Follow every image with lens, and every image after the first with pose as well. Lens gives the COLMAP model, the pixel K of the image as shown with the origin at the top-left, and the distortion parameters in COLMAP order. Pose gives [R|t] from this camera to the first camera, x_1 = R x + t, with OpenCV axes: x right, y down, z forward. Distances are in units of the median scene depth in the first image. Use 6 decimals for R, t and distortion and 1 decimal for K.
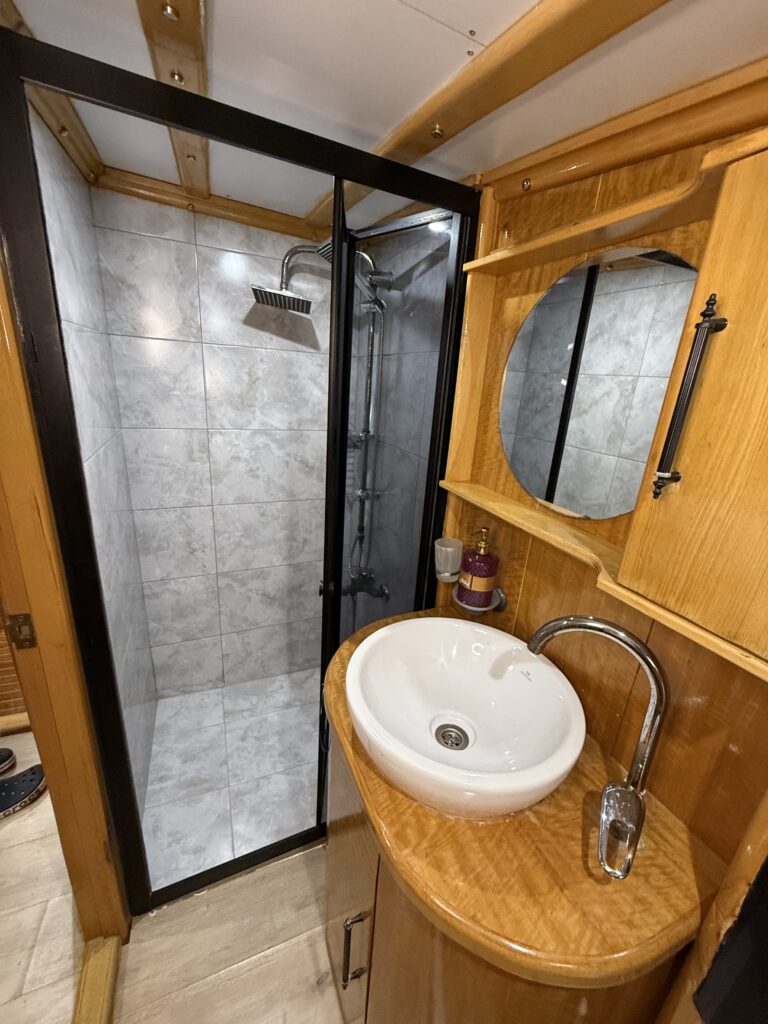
lens RADIAL K [[407.1, 0, 383.9], [0, 407.1, 507.9], [0, 0, 1]] dist [-0.000717, -0.000129]
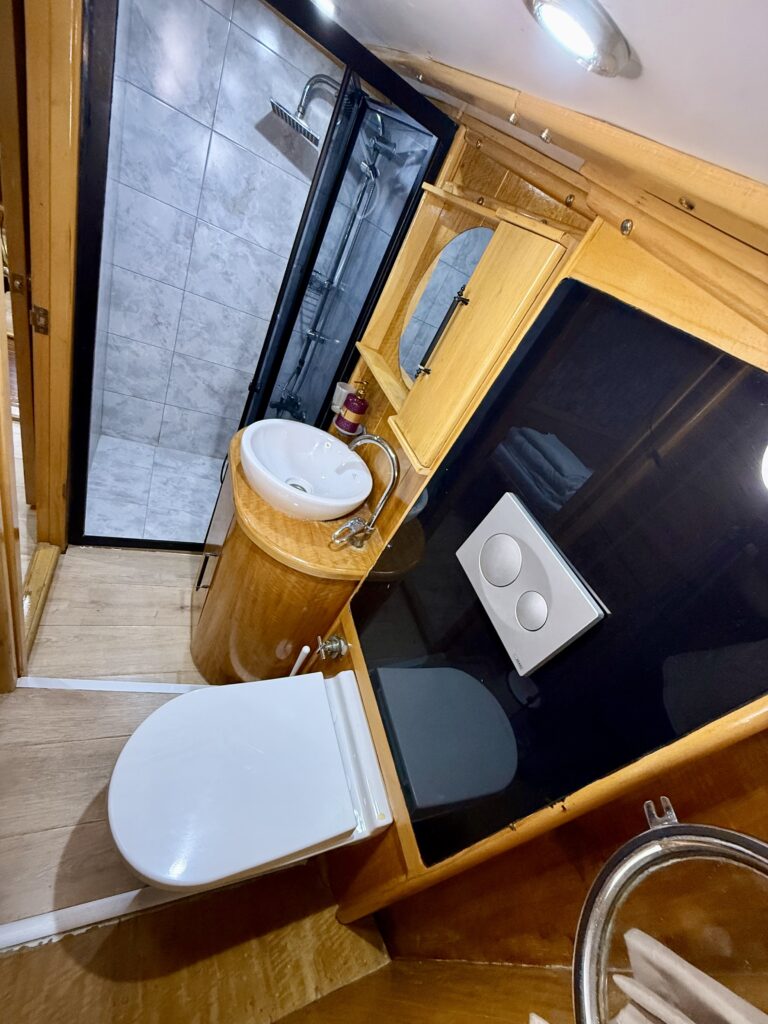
lens RADIAL K [[407.1, 0, 383.9], [0, 407.1, 507.9], [0, 0, 1]] dist [-0.000717, -0.000129]
pose [[0.925381, 0.339820, 0.167906, 0.125828], [-0.374688, 0.887033, 0.269780, 0.018973], [-0.057262, -0.312562, 0.948170, -0.340154]]
